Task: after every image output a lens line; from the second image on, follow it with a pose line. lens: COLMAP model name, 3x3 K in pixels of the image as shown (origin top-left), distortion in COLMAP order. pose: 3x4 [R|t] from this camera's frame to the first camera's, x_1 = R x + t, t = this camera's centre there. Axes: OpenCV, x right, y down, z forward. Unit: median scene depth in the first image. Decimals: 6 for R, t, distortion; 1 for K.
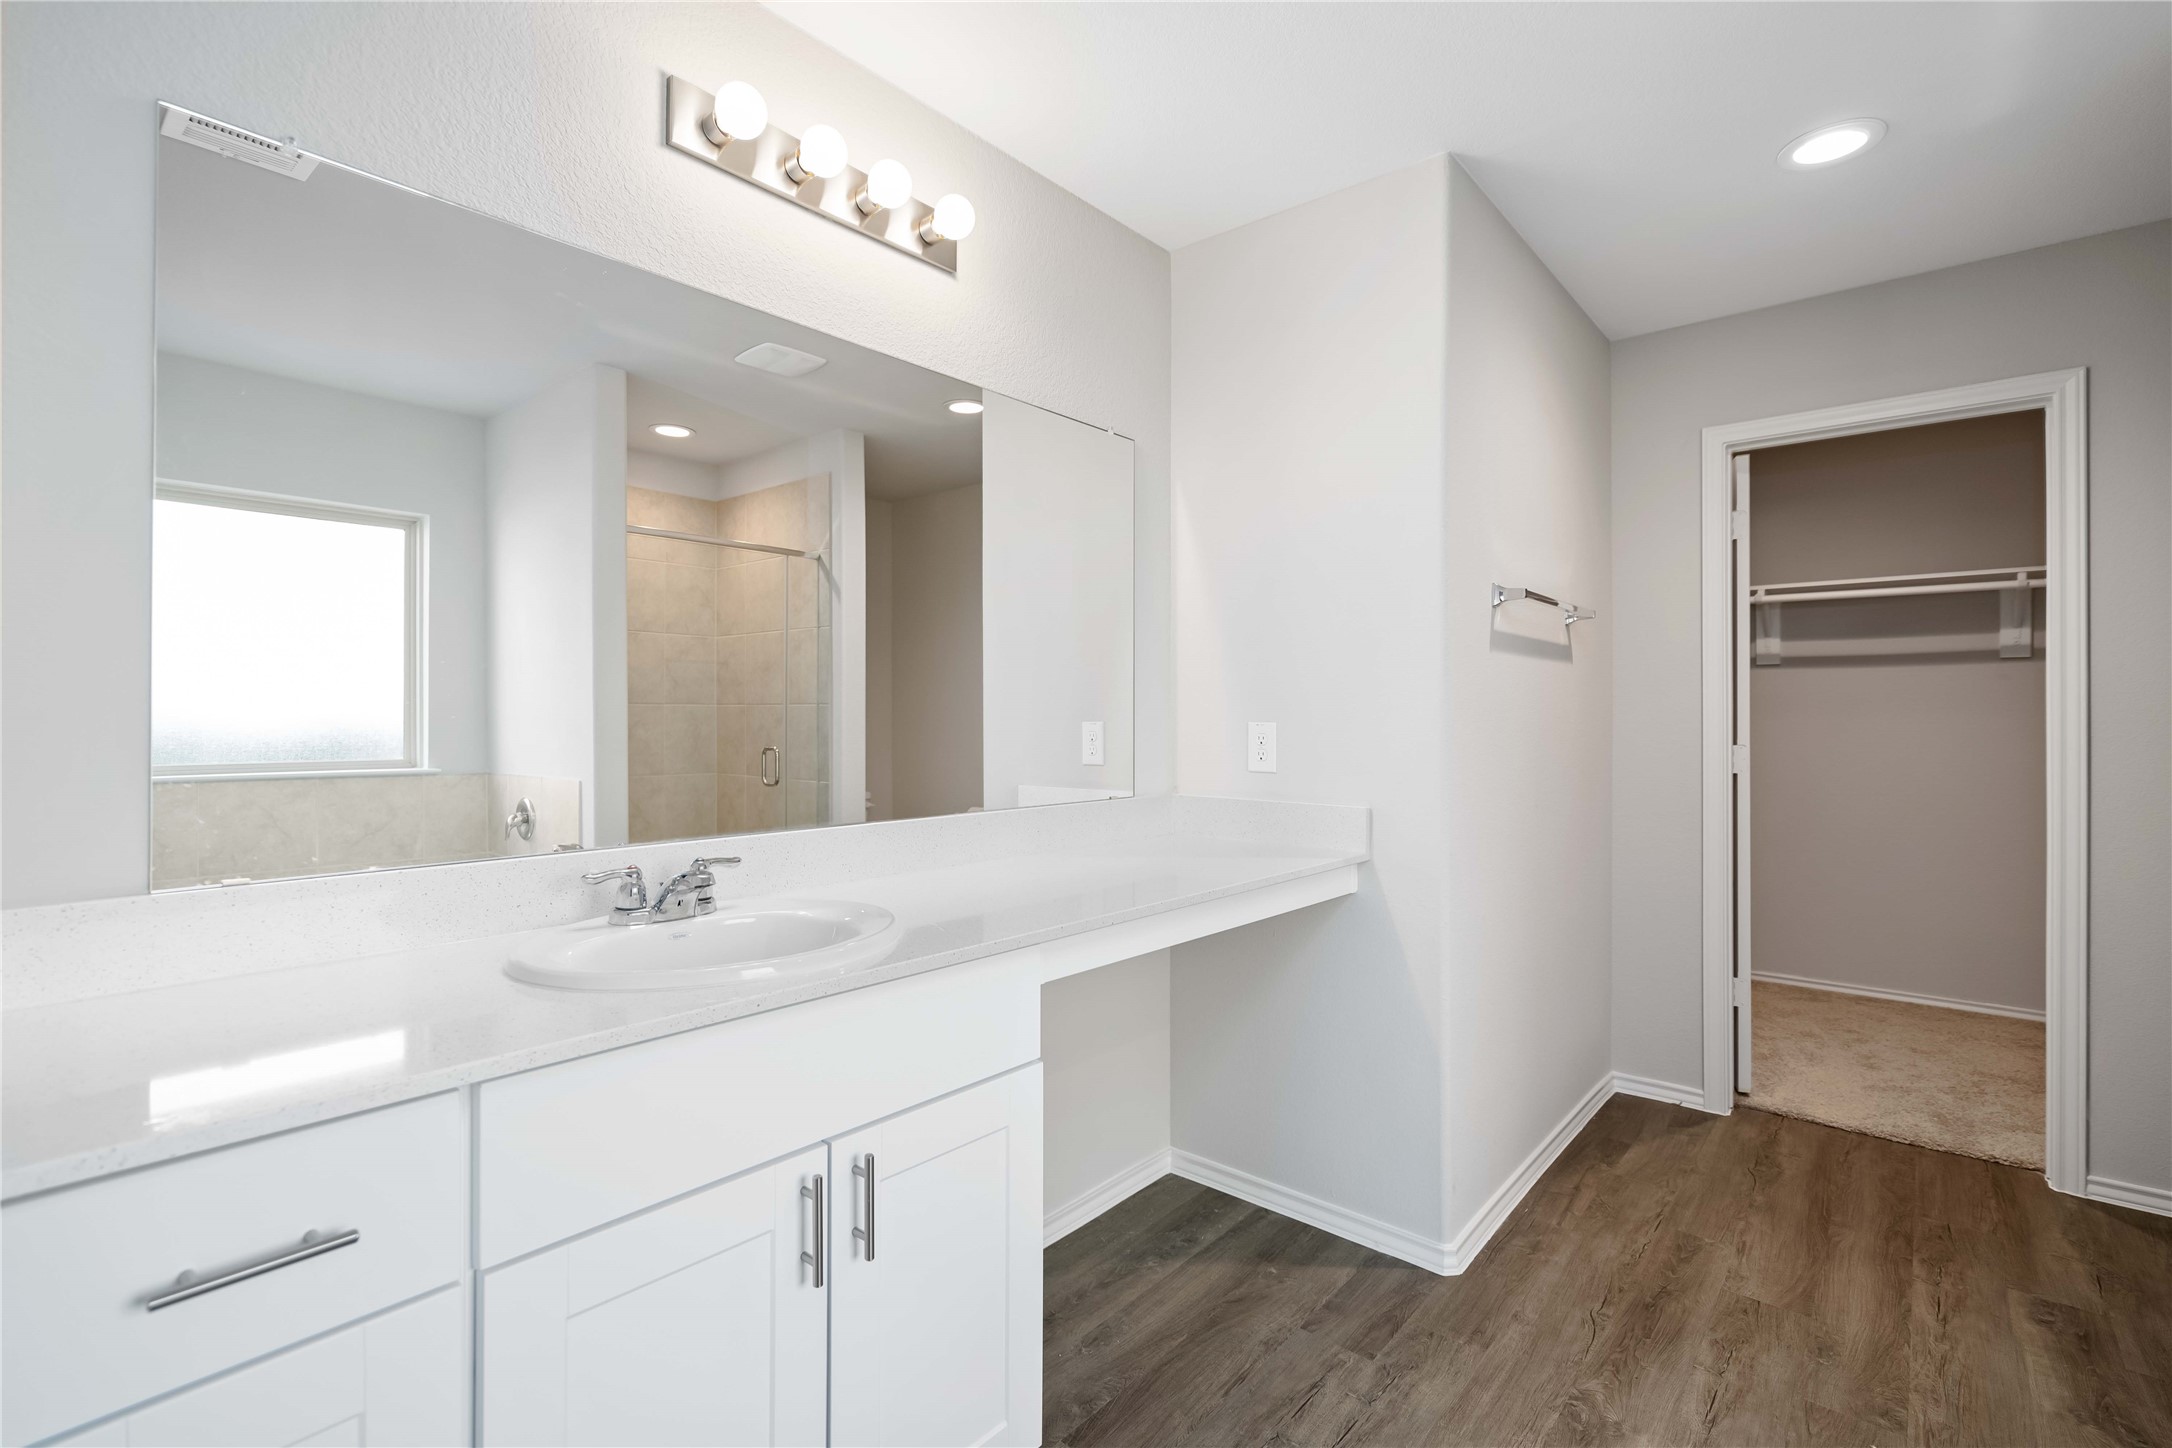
lens RADIAL K [[979.9, 0, 1077.5], [0, 979.9, 730.9], [0, 0, 1]] dist [-0.001407, -0.000162]
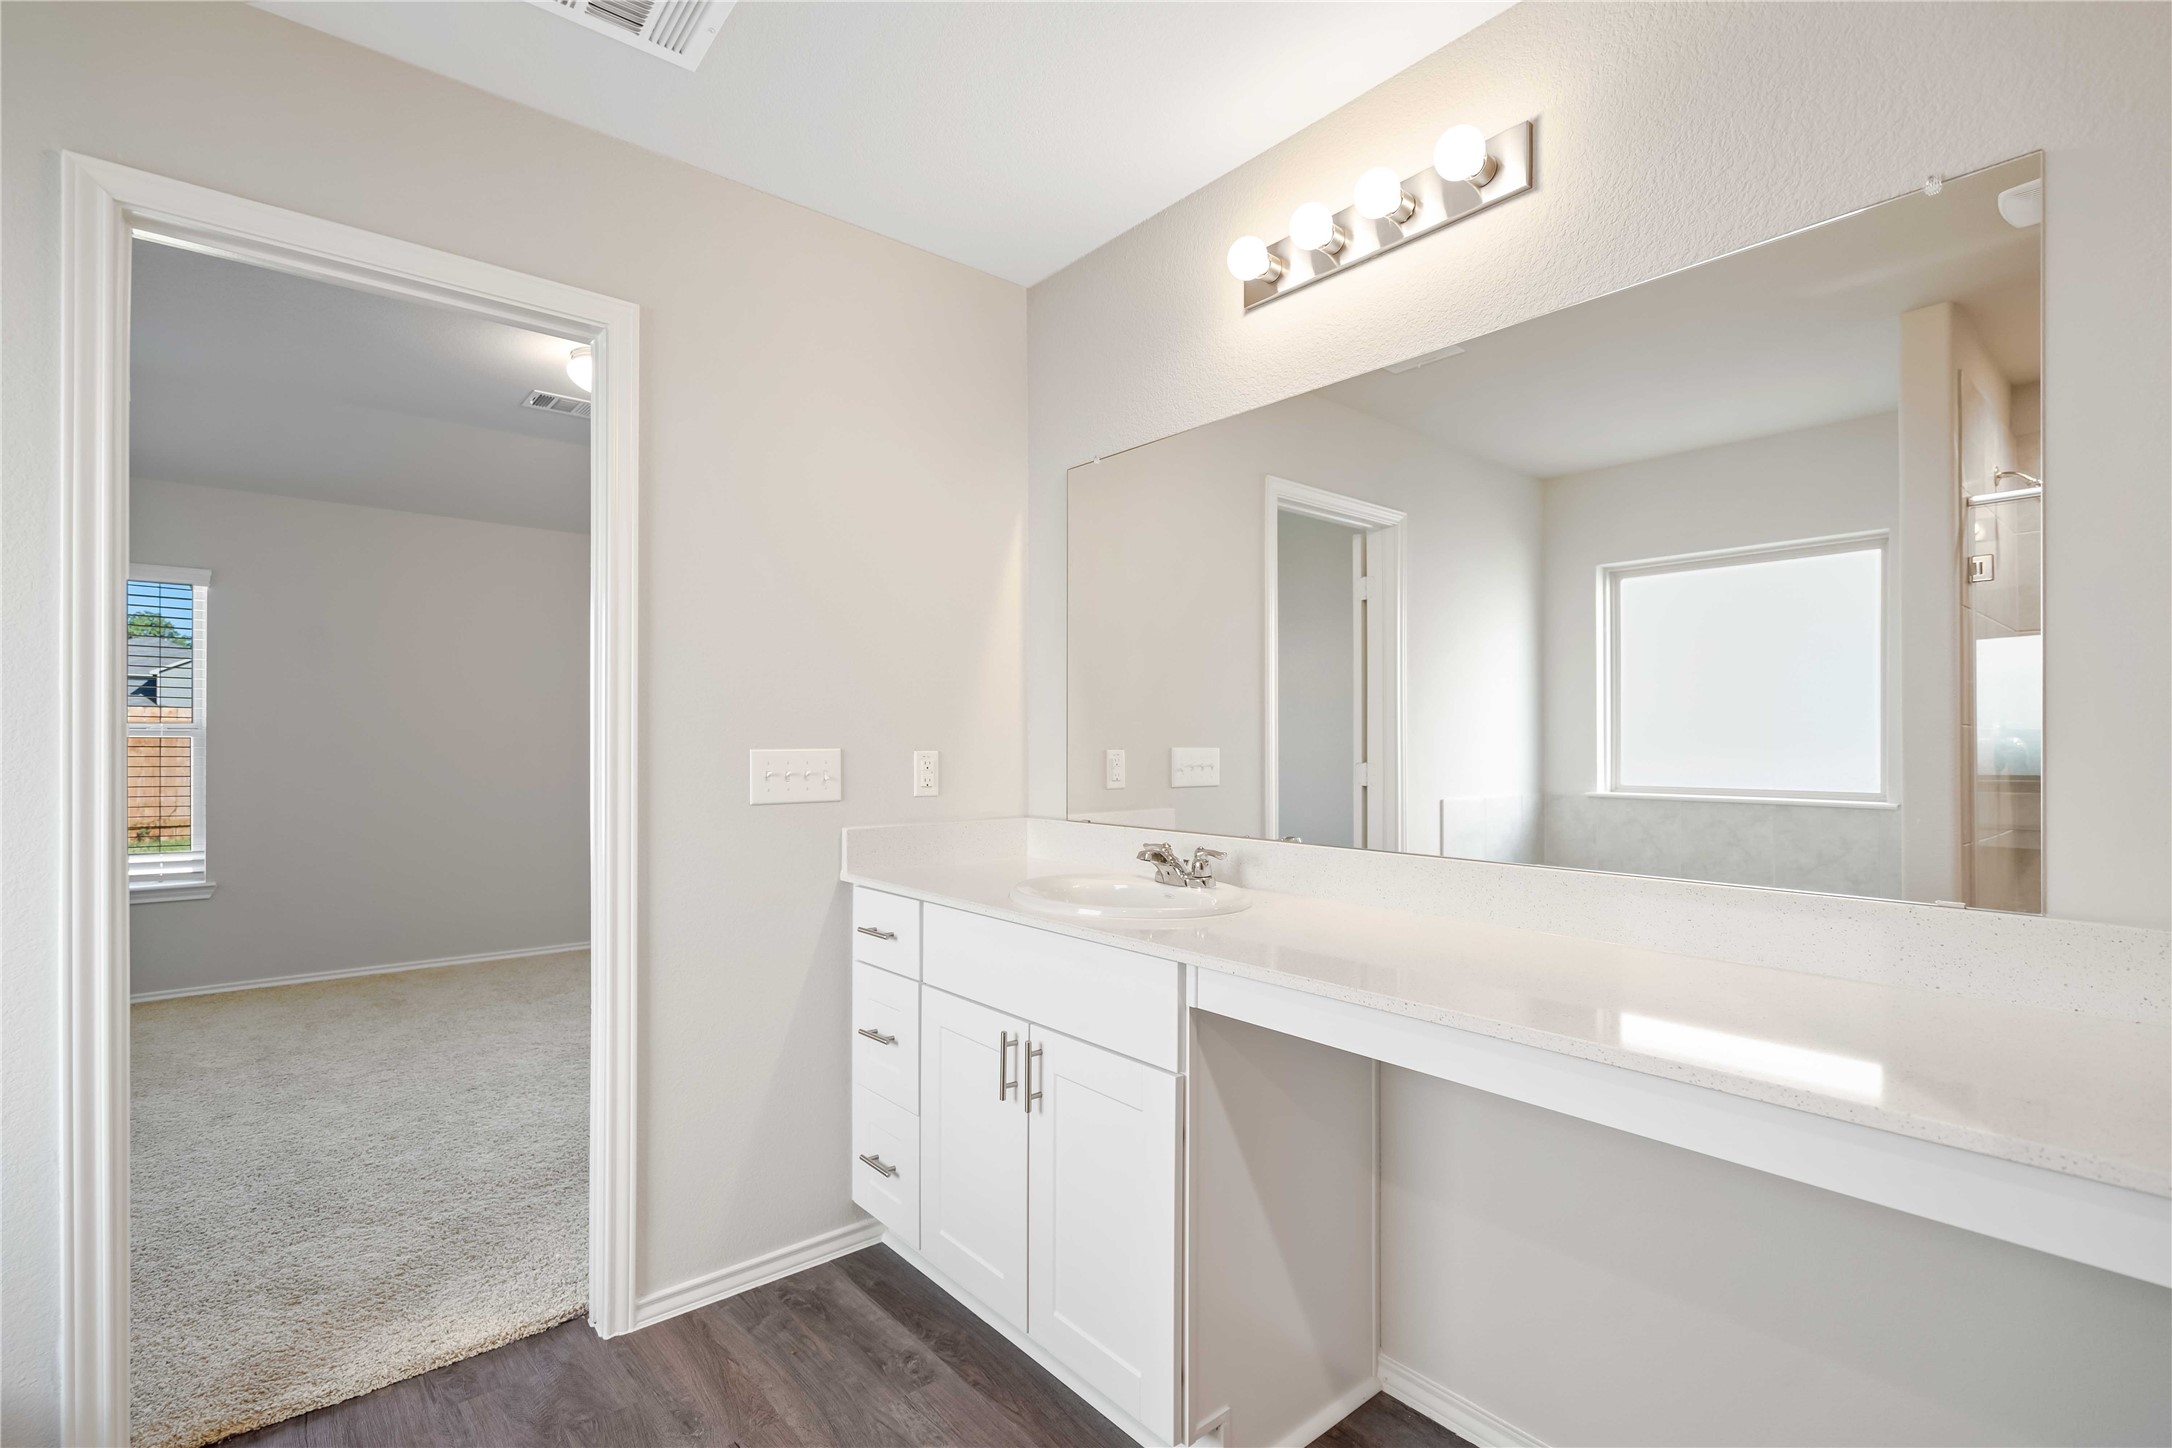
lens RADIAL K [[979.9, 0, 1077.5], [0, 979.9, 730.9], [0, 0, 1]] dist [-0.001407, -0.000162]
pose [[-0.167002, -0.017745, -0.985797, 0.418807], [-0.013138, 0.999789, -0.015771, -0.005936], [0.985869, 0.010317, -0.167200, 0.439613]]
